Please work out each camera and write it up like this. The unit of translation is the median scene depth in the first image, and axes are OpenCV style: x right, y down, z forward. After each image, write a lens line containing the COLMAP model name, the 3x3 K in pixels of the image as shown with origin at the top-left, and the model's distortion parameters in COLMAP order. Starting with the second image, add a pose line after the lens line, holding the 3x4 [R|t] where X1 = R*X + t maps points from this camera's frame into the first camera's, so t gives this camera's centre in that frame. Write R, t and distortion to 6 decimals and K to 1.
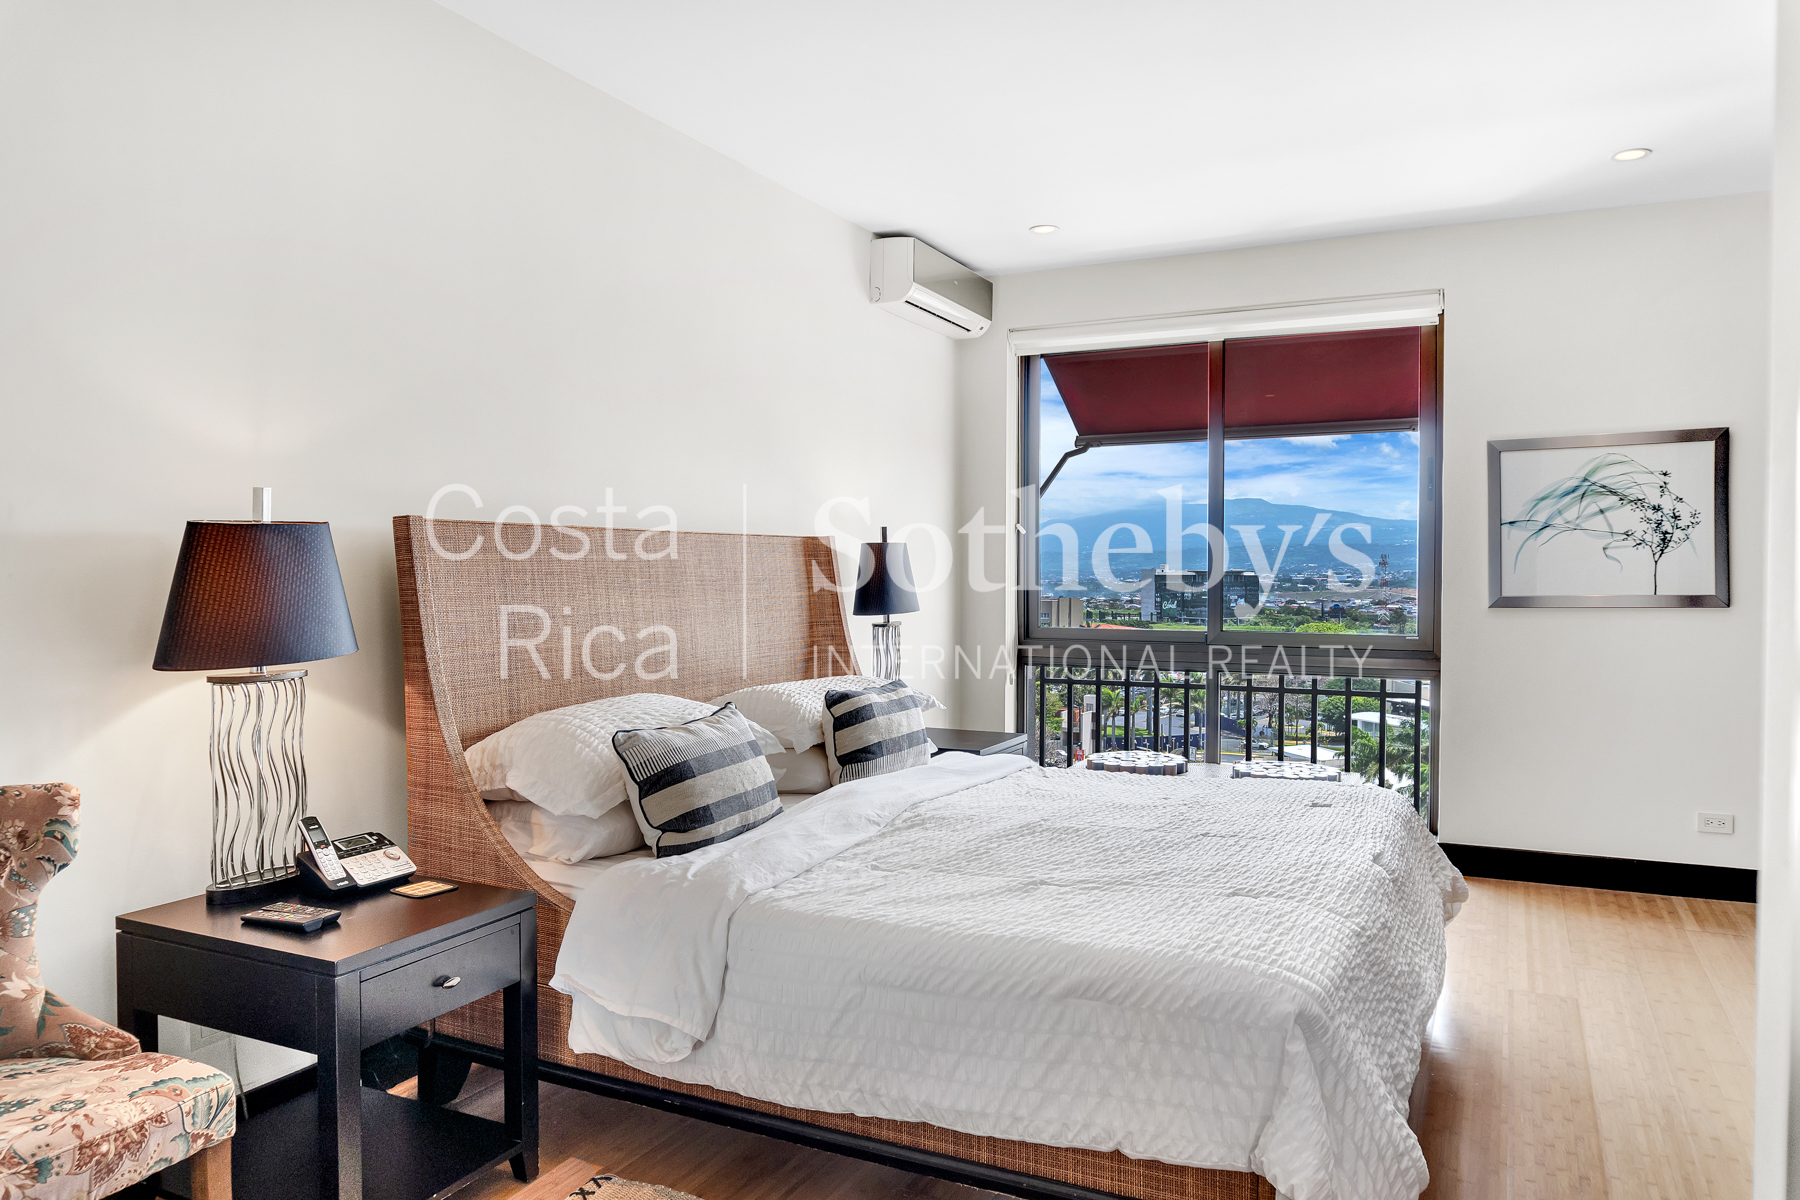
lens RADIAL K [[1211.3, 0, 900.0], [0, 1211.3, 600.0], [0, 0, 1]] dist [-0.018475, -0.005528]
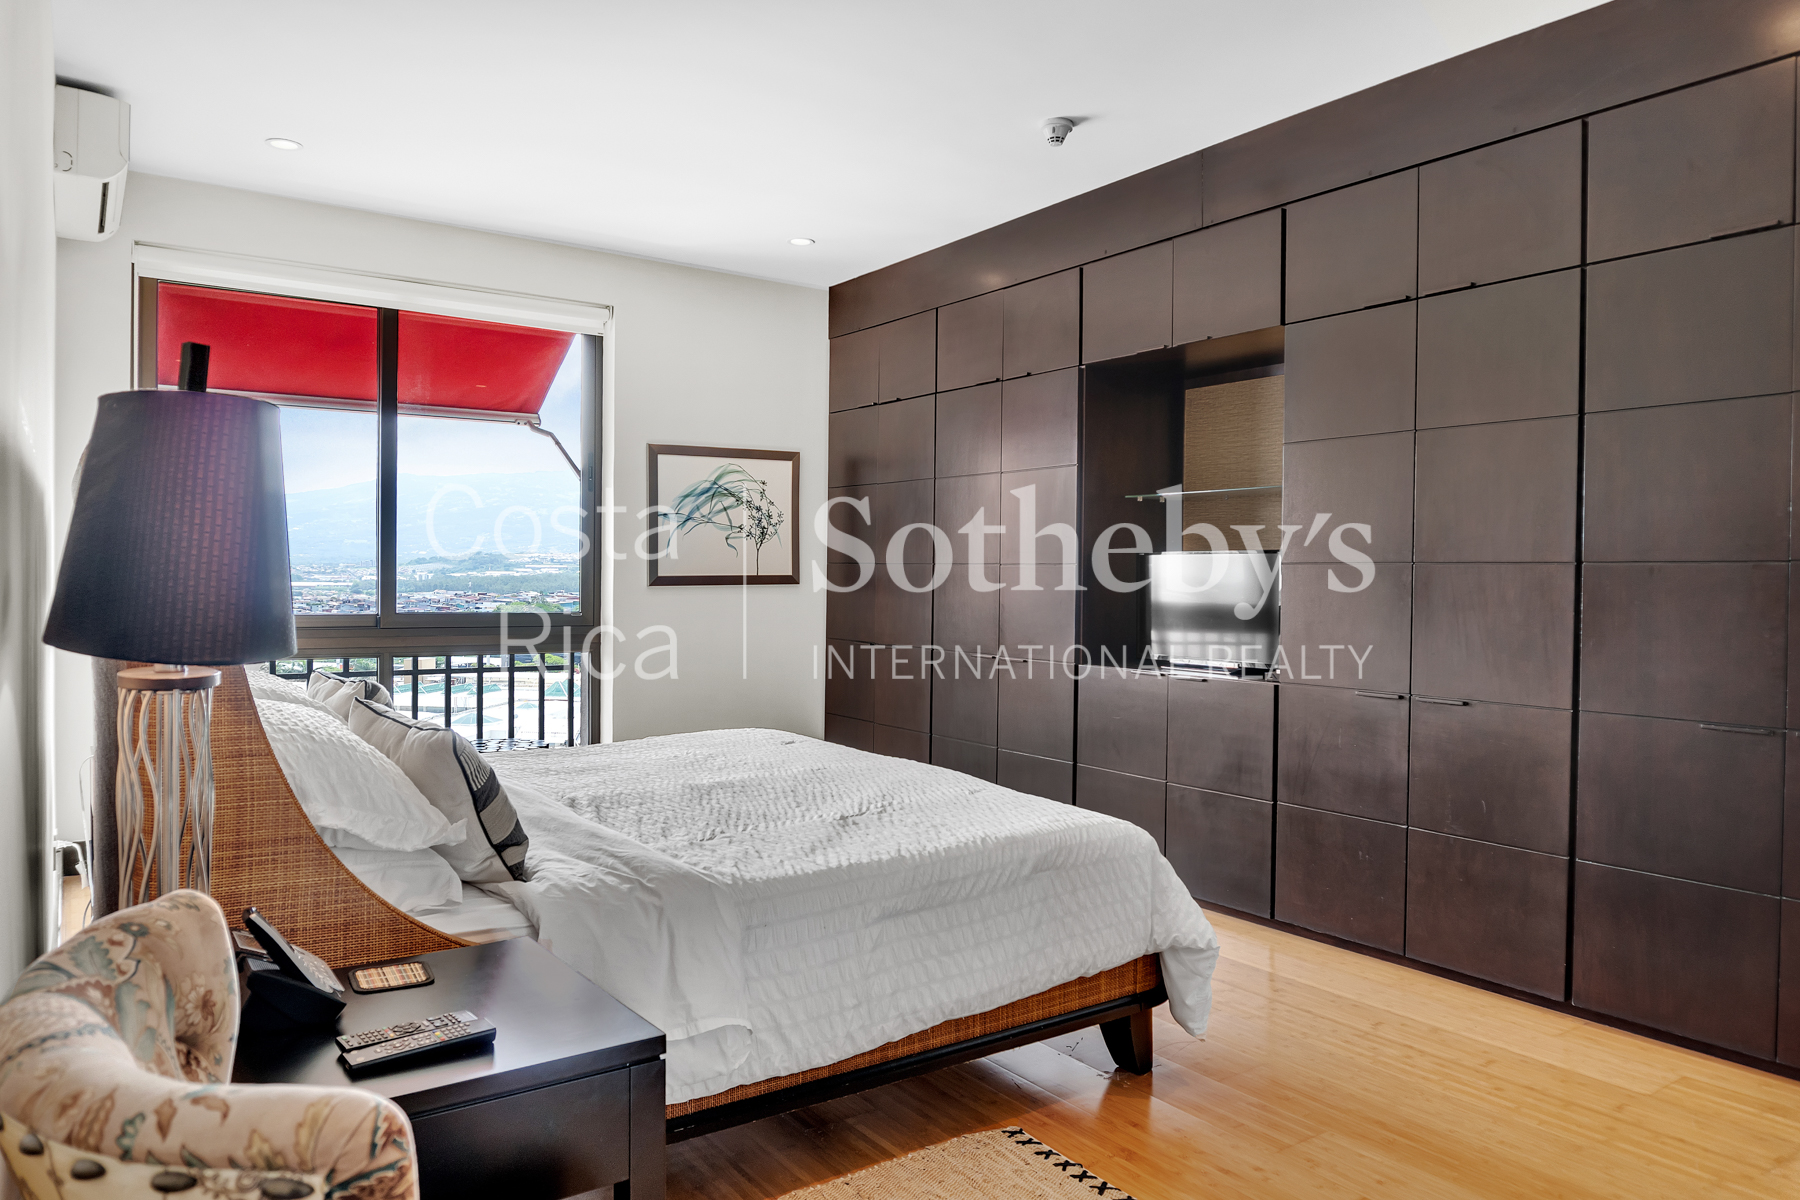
lens RADIAL K [[1211.3, 0, 900.0], [0, 1211.3, 600.0], [0, 0, 1]] dist [-0.018475, -0.005528]
pose [[0.482119, -0.010309, 0.876045, -0.453669], [0.009539, 0.999933, 0.006518, 0.015961], [-0.876054, 0.005214, 0.482186, 0.228508]]
